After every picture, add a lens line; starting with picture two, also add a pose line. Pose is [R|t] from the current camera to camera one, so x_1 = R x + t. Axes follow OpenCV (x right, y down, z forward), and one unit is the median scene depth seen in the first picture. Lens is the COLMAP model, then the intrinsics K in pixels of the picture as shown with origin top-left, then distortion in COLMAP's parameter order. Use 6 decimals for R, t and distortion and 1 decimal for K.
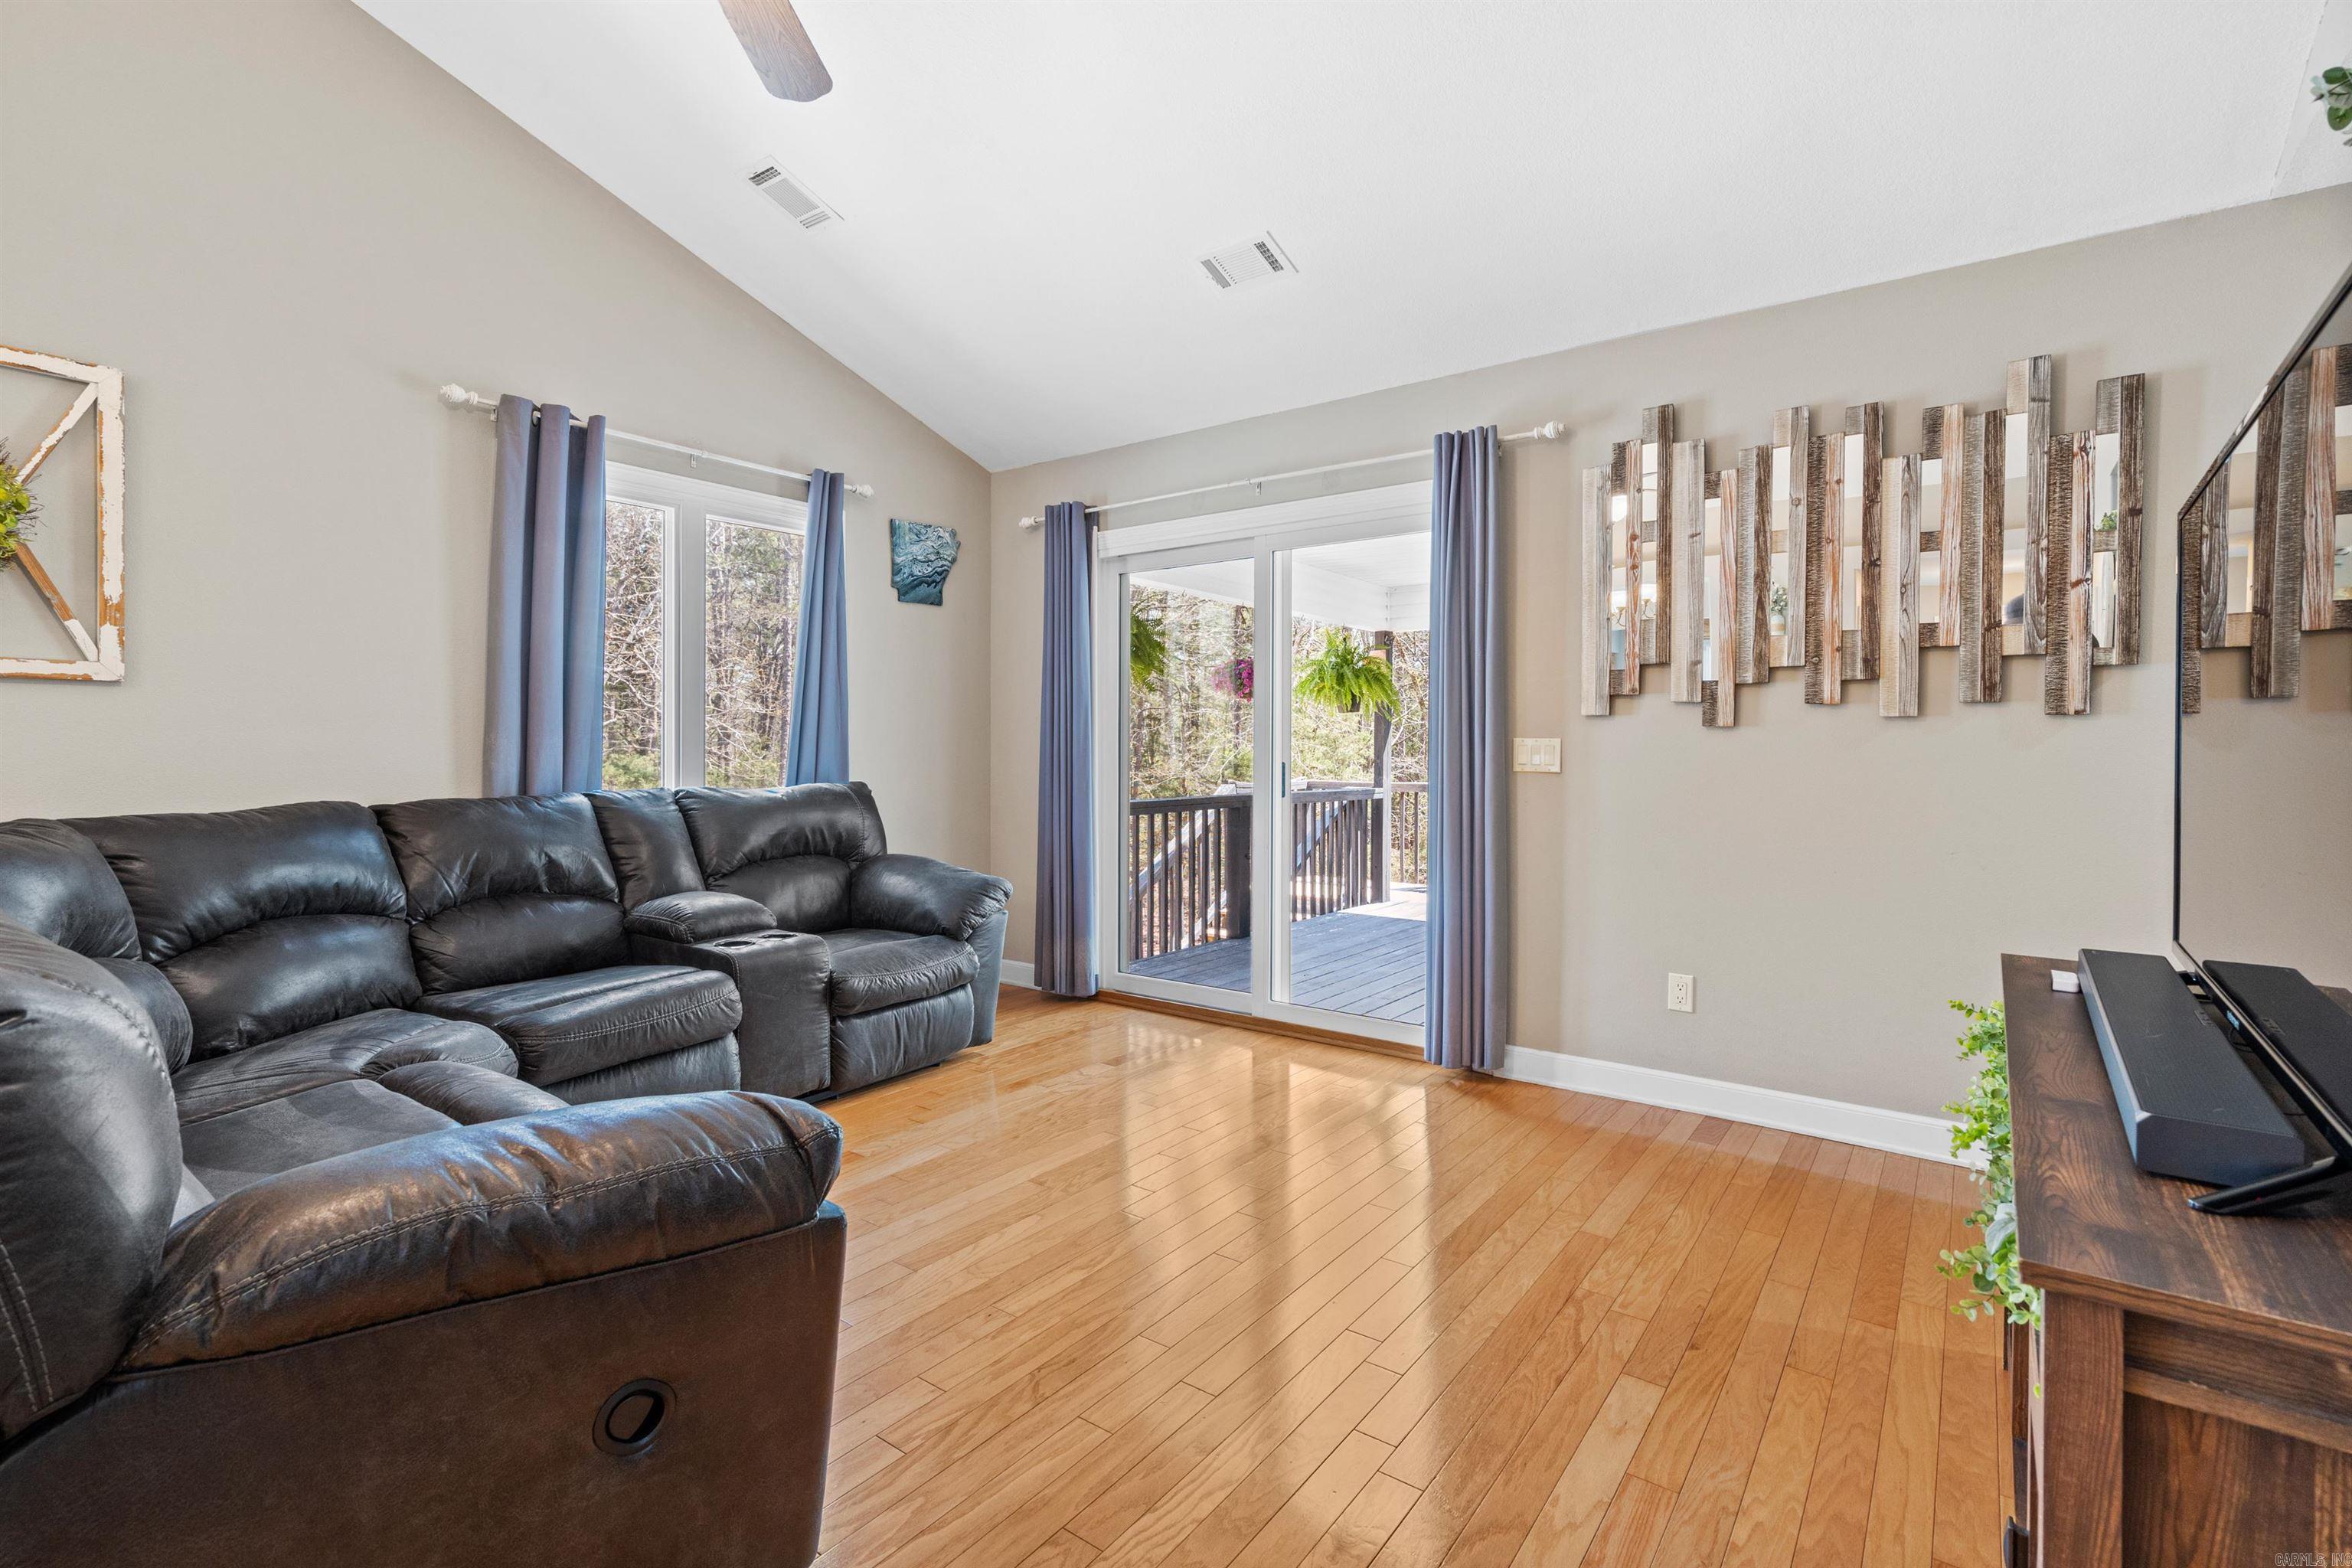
lens RADIAL K [[1078.1, 0, 1171.3], [0, 1078.1, 759.1], [0, 0, 1]] dist [0.000986, 0.001324]
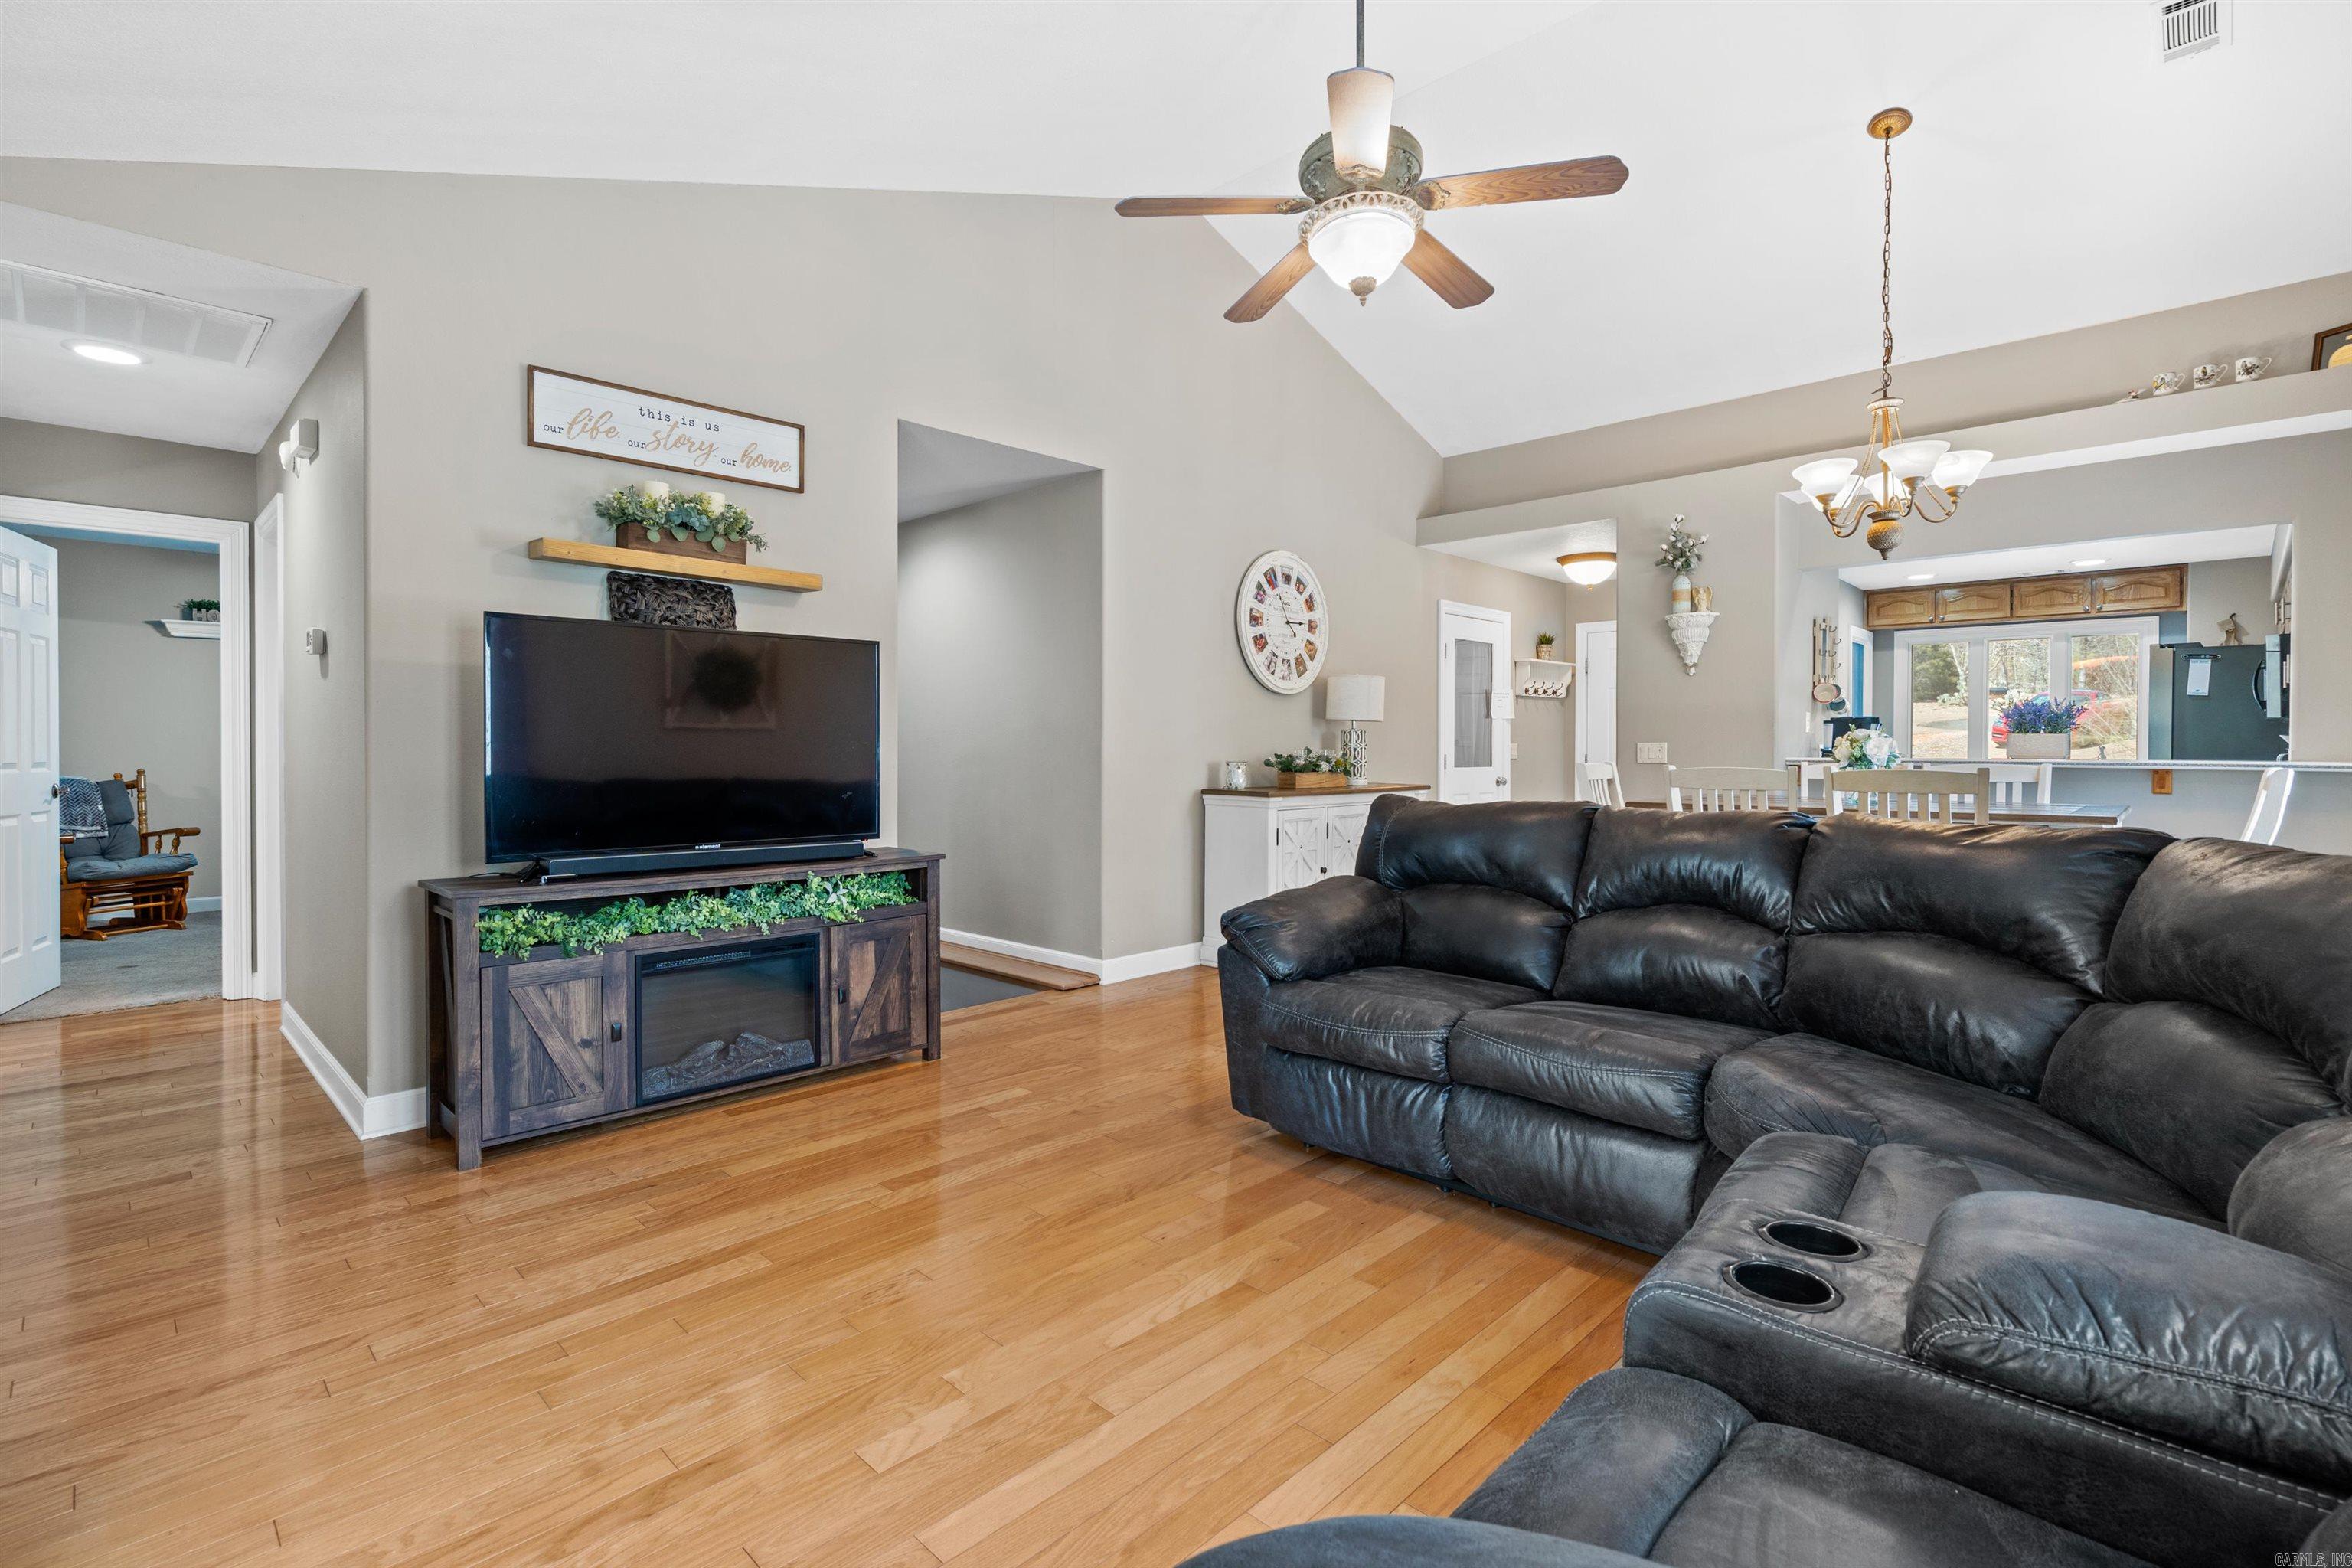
lens RADIAL K [[1087.9, 0, 1181.0], [0, 1087.9, 749.8], [0, 0, 1]] dist [-0.004278, 0.000063]
pose [[-0.990949, -0.006624, 0.134076, -0.248037], [-0.004921, 0.999903, 0.013034, -0.014679], [-0.134150, 0.012256, -0.990885, 1.574674]]
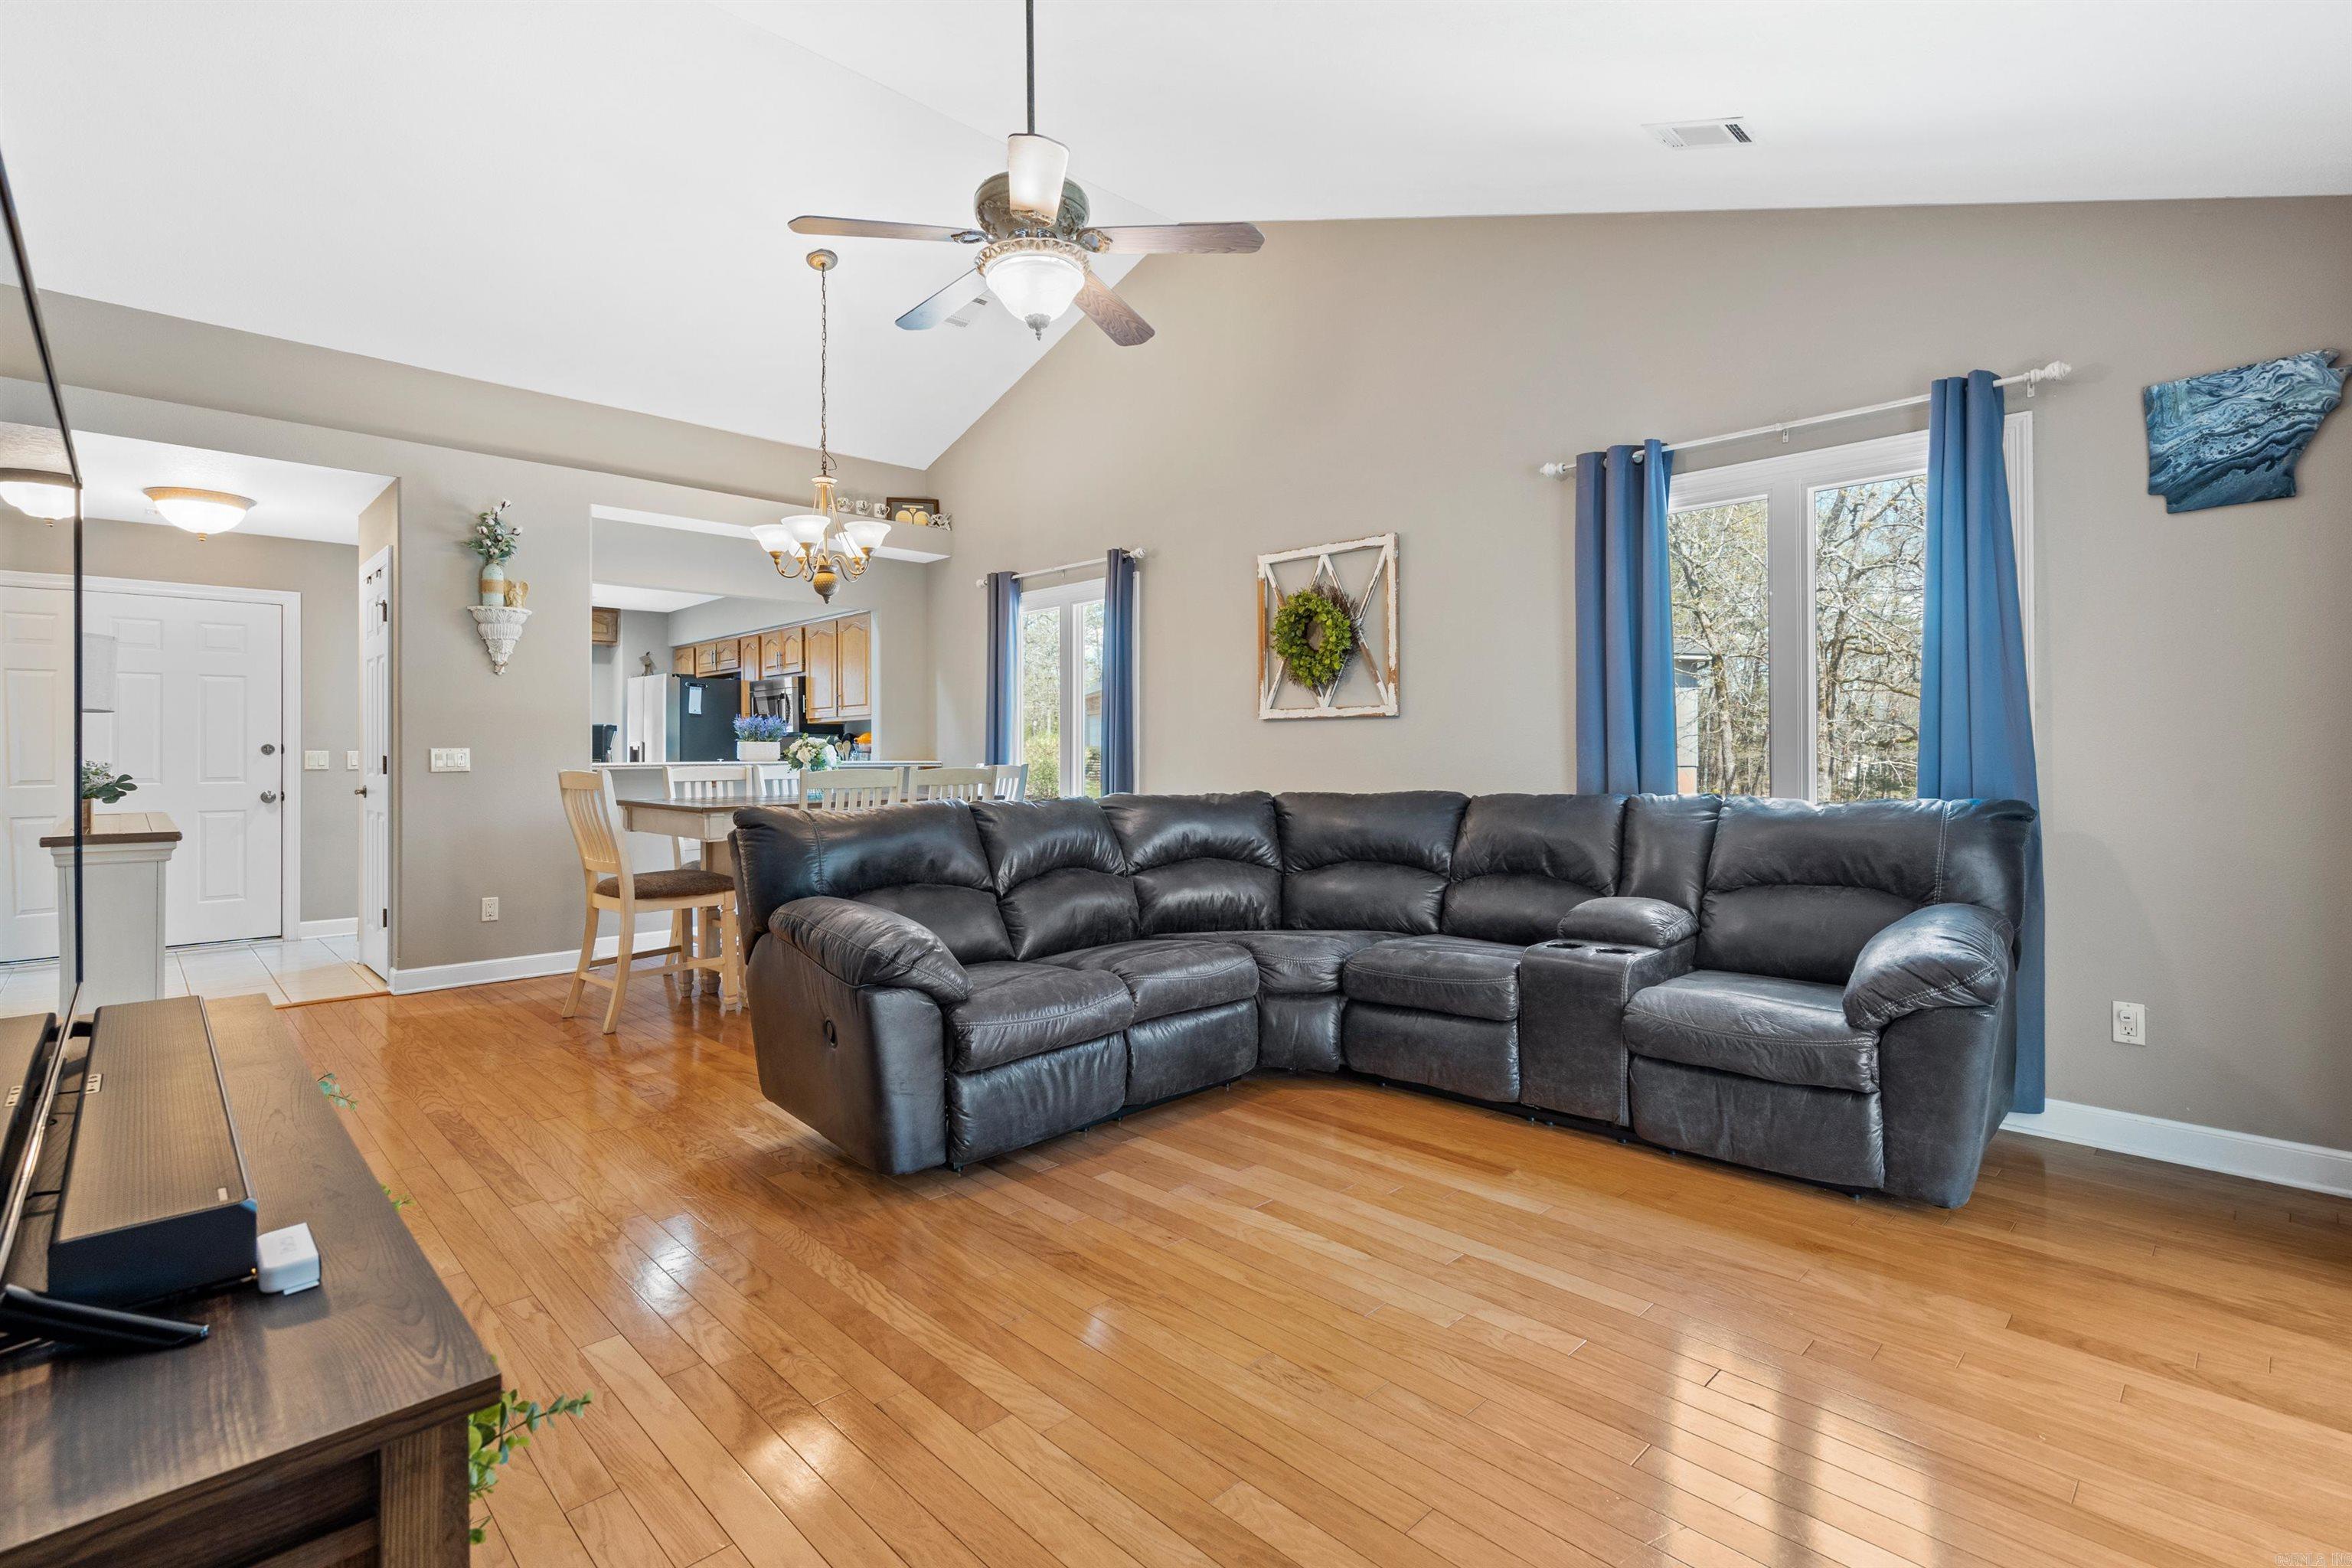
lens RADIAL K [[1078.1, 0, 1171.3], [0, 1078.1, 759.1], [0, 0, 1]] dist [0.000986, 0.001324]
pose [[-0.158754, 0.002232, -0.987316, 0.725326], [-0.009584, 0.999947, 0.003801, -0.005474], [0.987272, 0.010066, -0.158724, 0.869990]]
